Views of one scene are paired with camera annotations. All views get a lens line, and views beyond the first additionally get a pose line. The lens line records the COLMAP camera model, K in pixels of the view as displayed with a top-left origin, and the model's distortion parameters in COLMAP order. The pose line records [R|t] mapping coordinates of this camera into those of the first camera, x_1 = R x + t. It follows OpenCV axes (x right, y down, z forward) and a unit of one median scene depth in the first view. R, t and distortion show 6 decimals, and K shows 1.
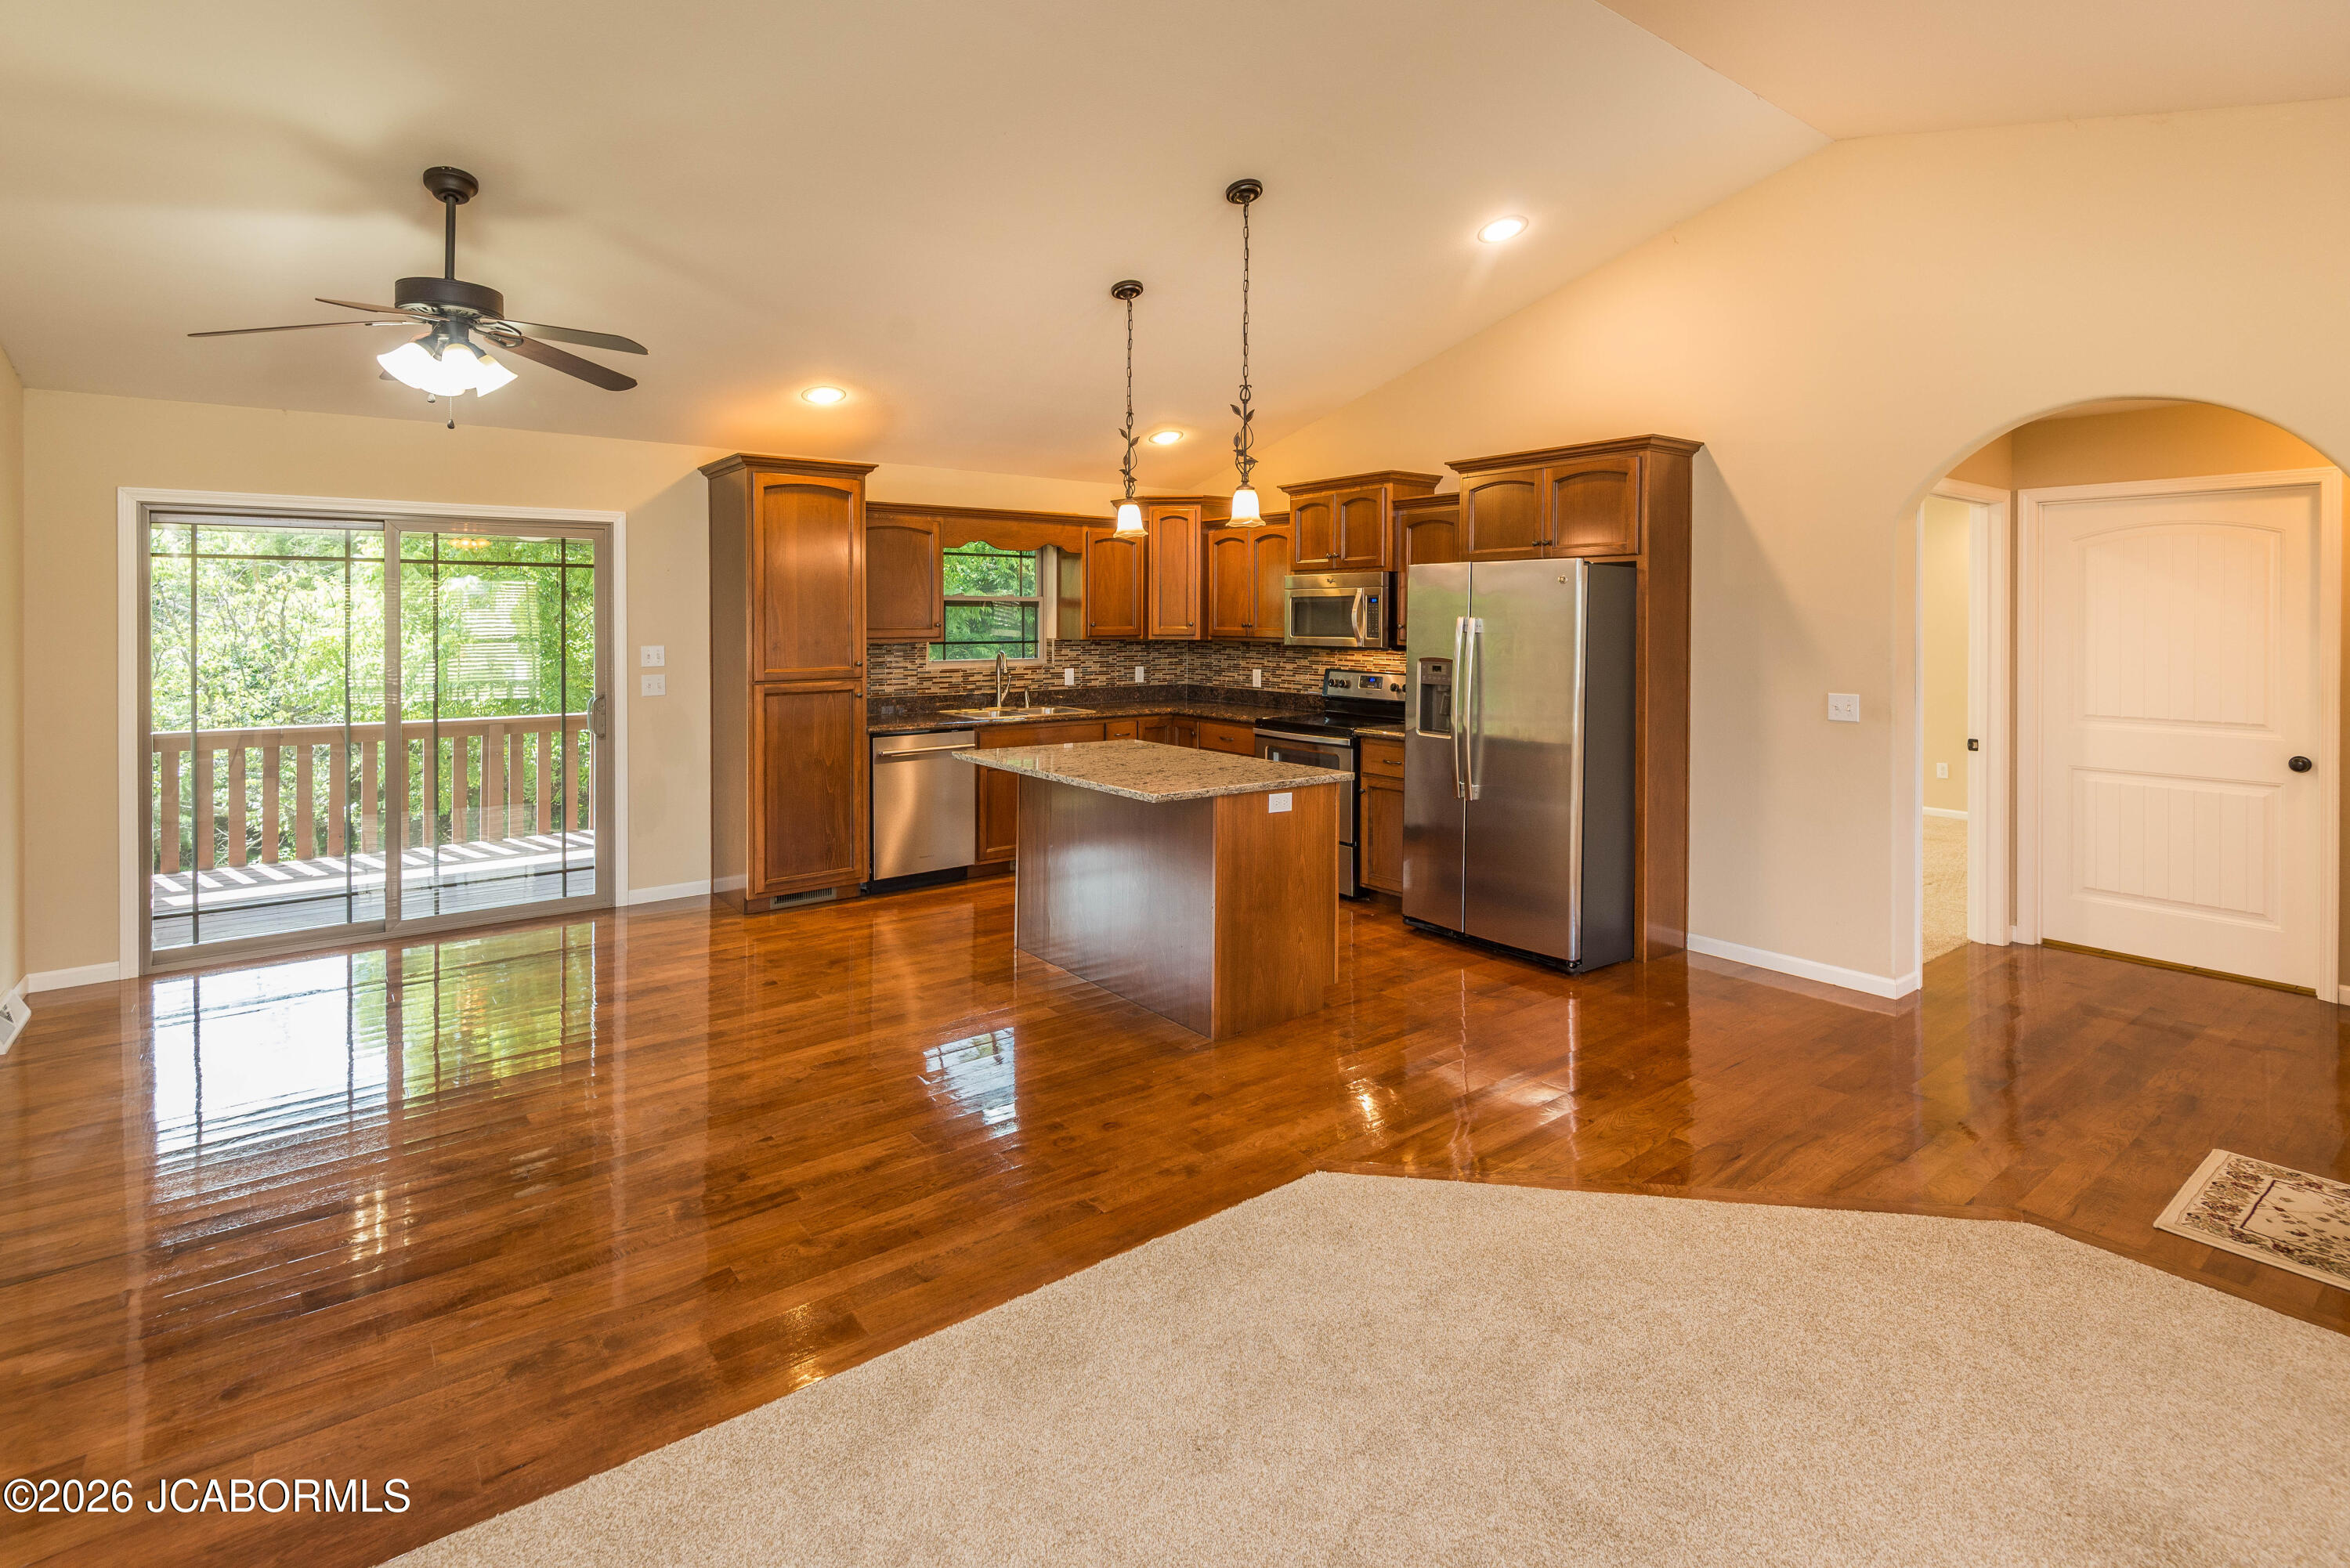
lens RADIAL K [[1114.7, 0, 1199.5], [0, 1114.7, 611.0], [0, 0, 1]] dist [0.024335, -0.007605]
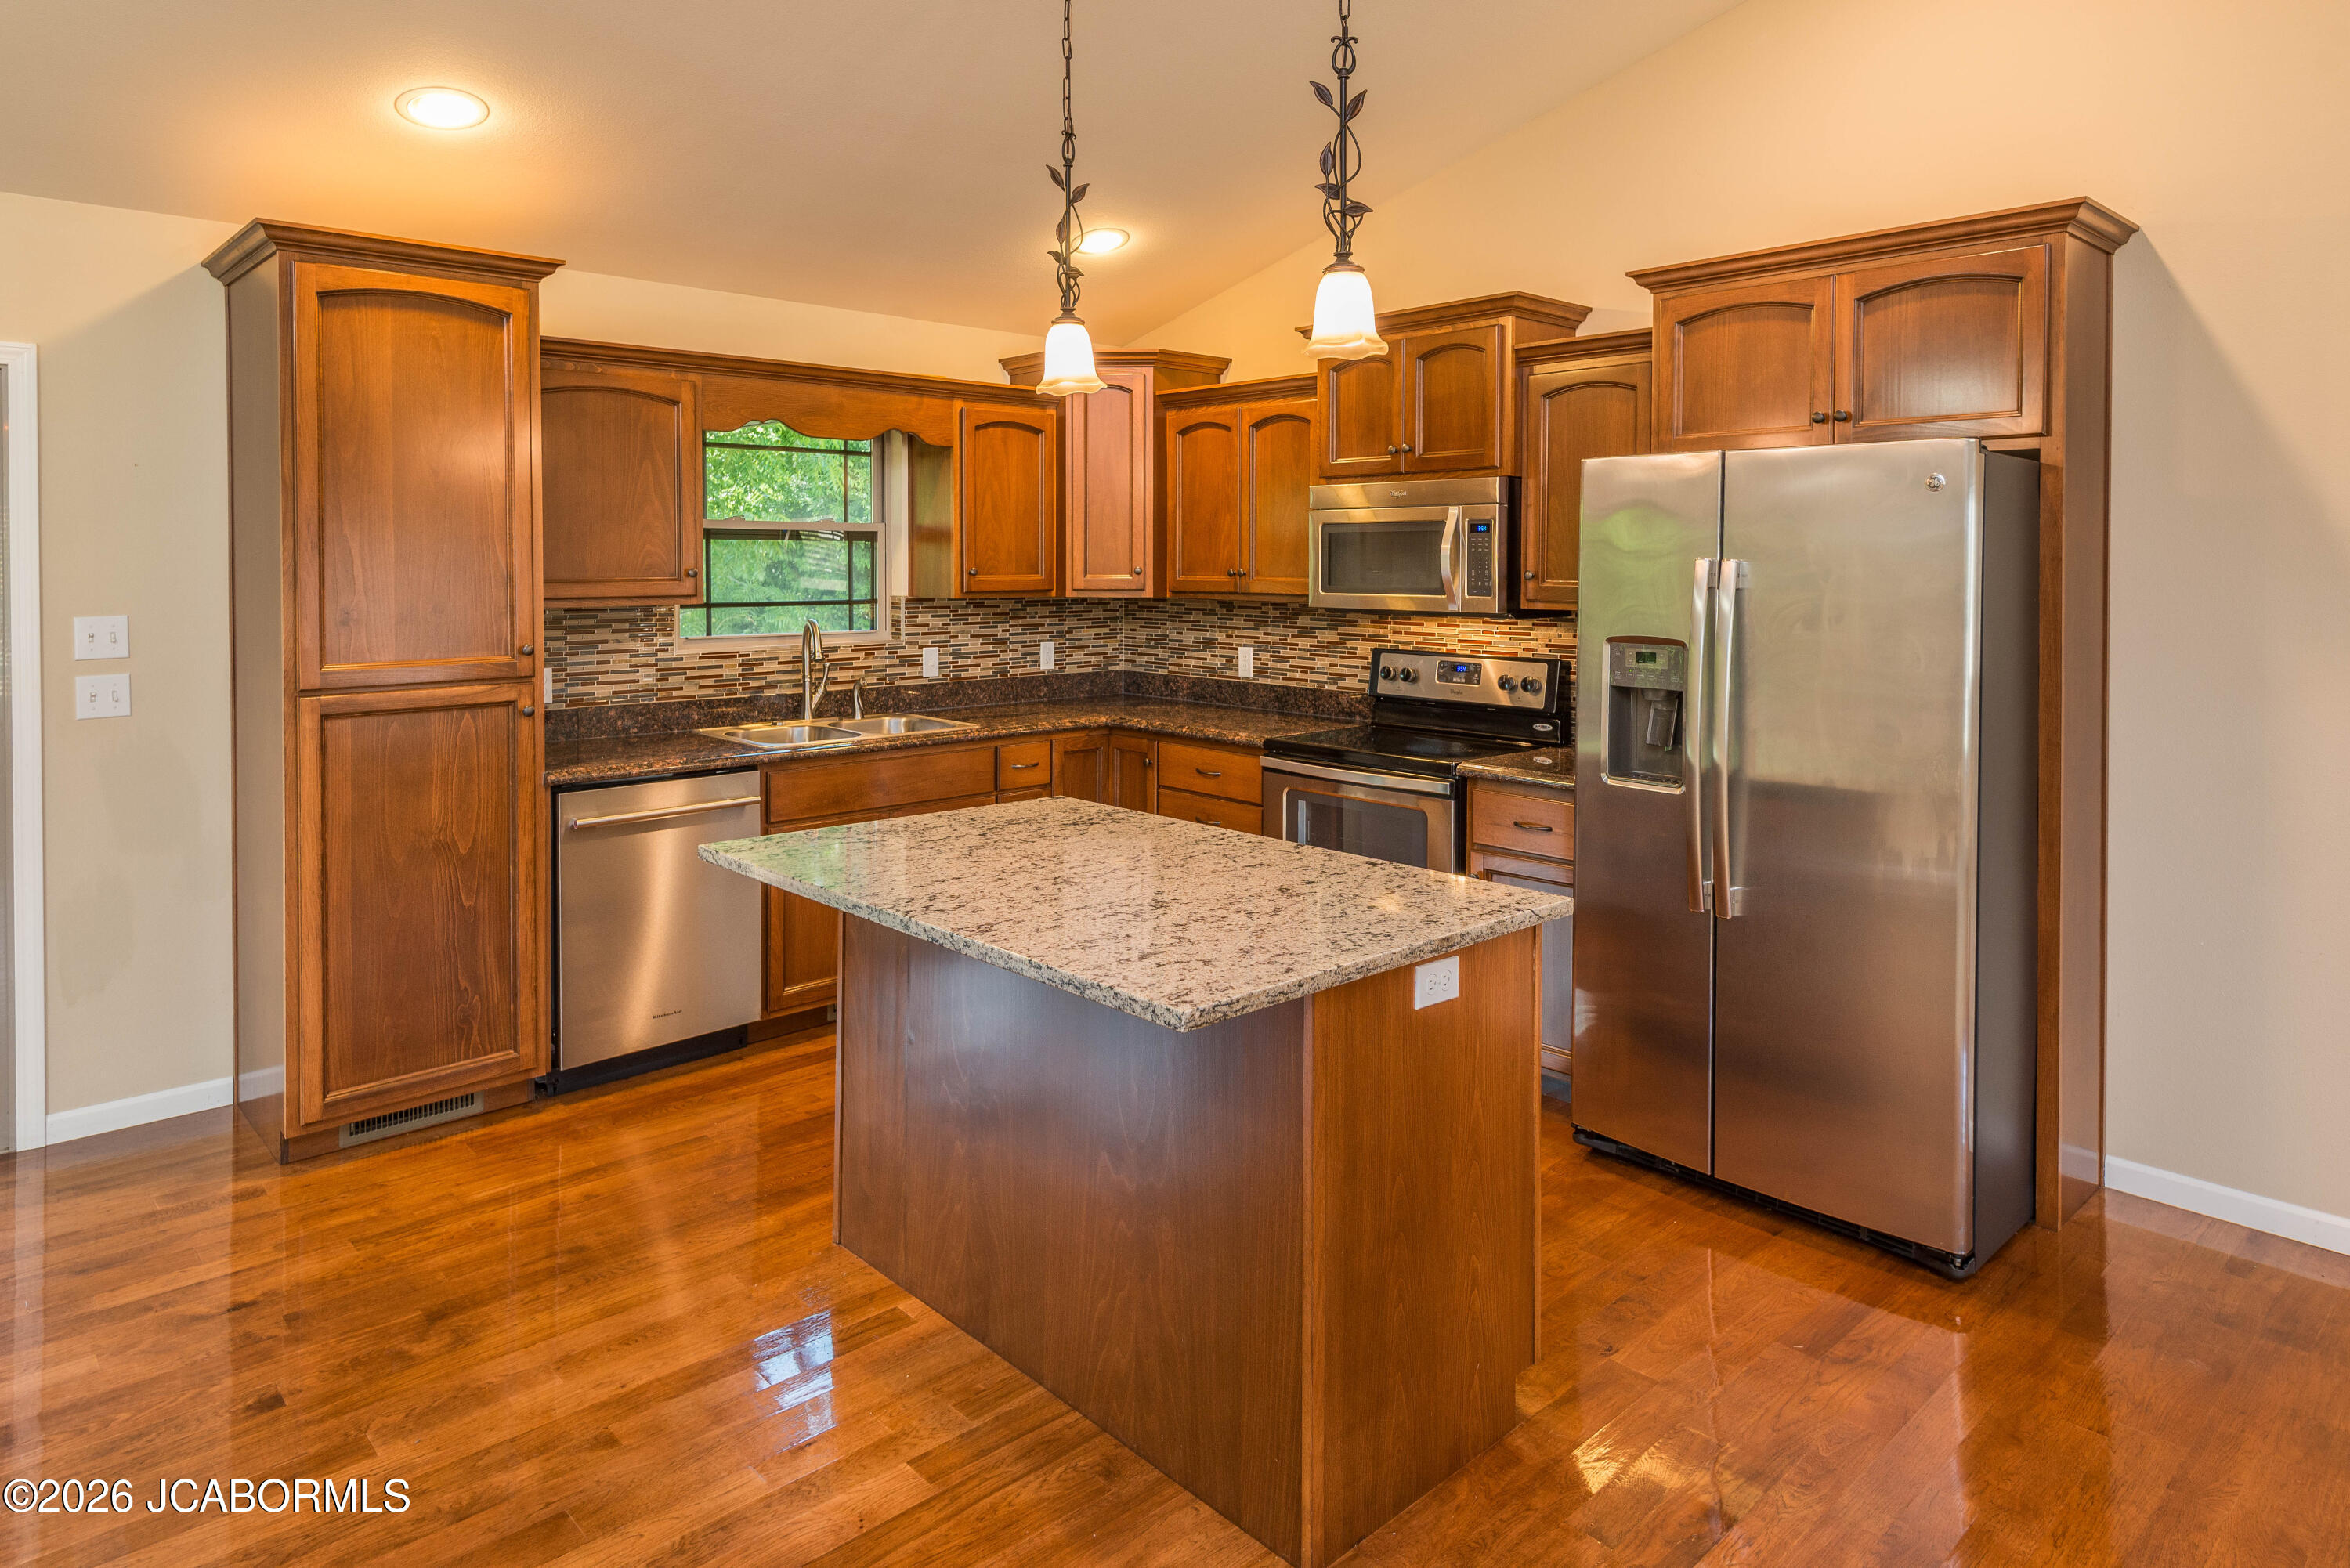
lens RADIAL K [[1395.4, 0, 1139.8], [0, 1395.4, 574.1], [0, 0, 1]] dist [0.031540, -0.005685]
pose [[0.998500, -0.002499, 0.054697, -0.060999], [0.001756, 0.999906, 0.013628, 0.004284], [-0.054726, -0.013512, 0.998410, 0.346296]]
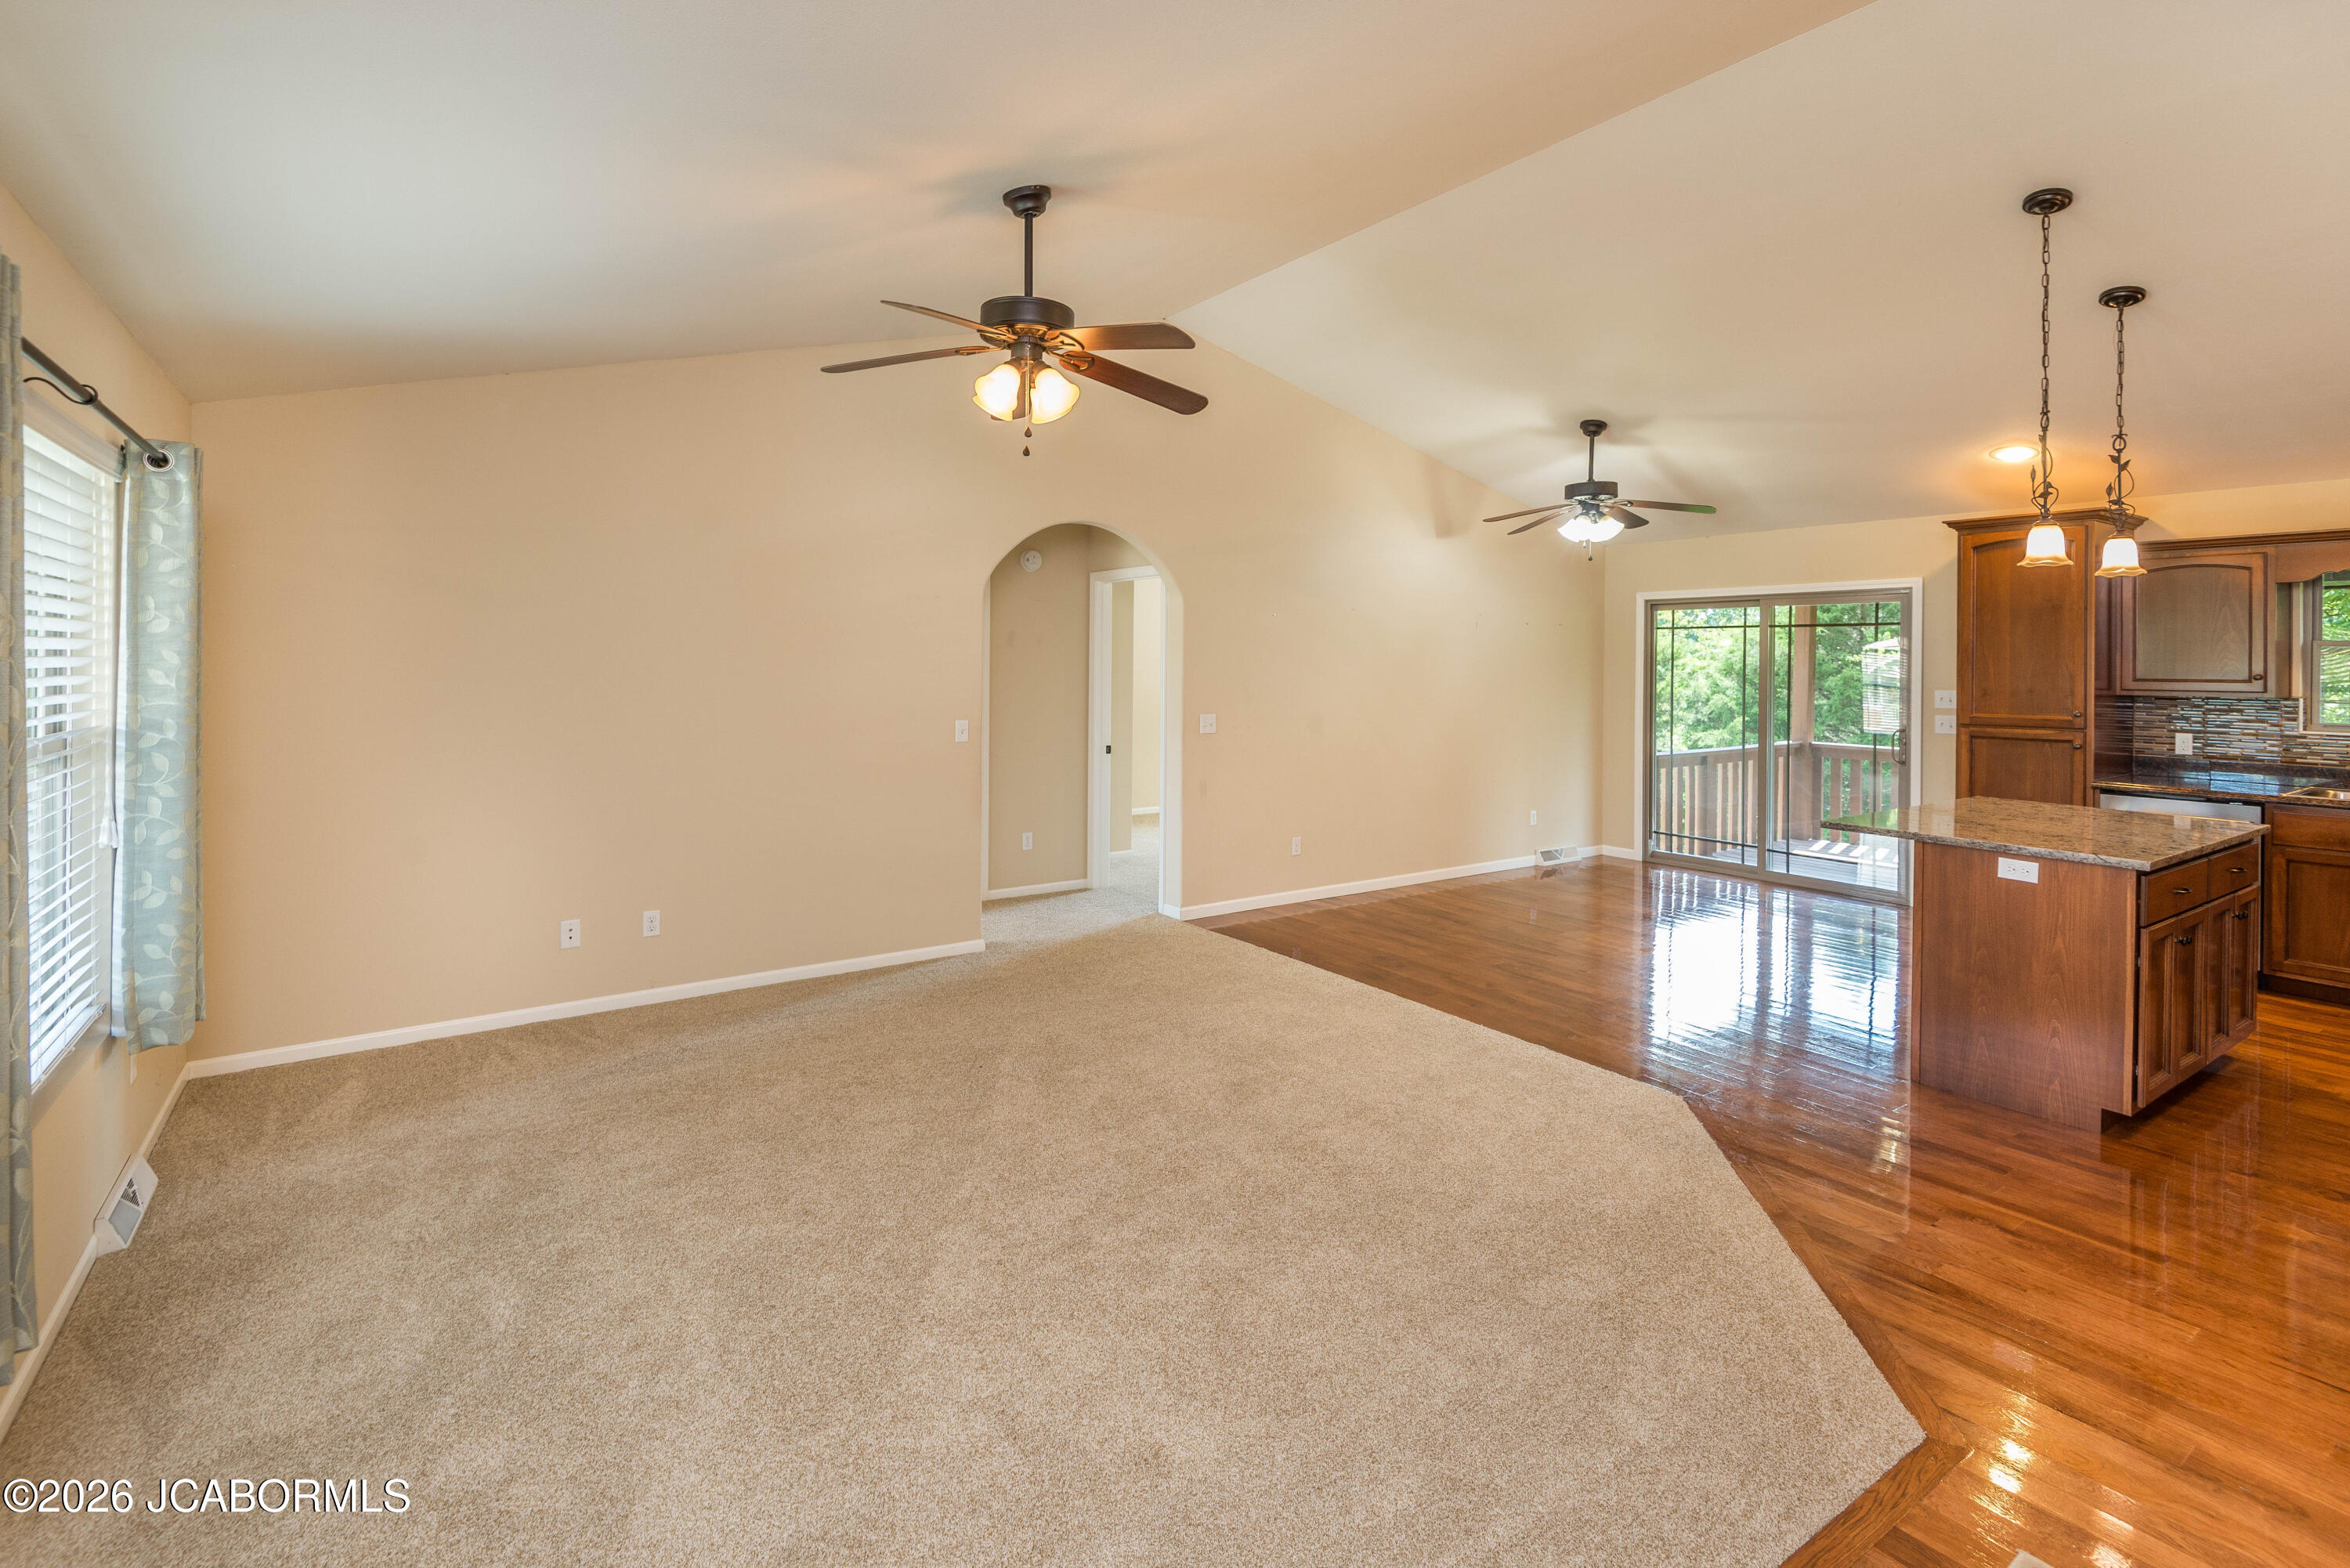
lens RADIAL K [[1114.7, 0, 1143.2], [0, 1114.7, 690.9], [0, 0, 1]] dist [0.024335, -0.007605]
pose [[-0.087827, 0.026814, -0.995775, 0.754104], [-0.004625, 0.999616, 0.027326, 0.003662], [0.996125, 0.007005, -0.087669, 0.270036]]
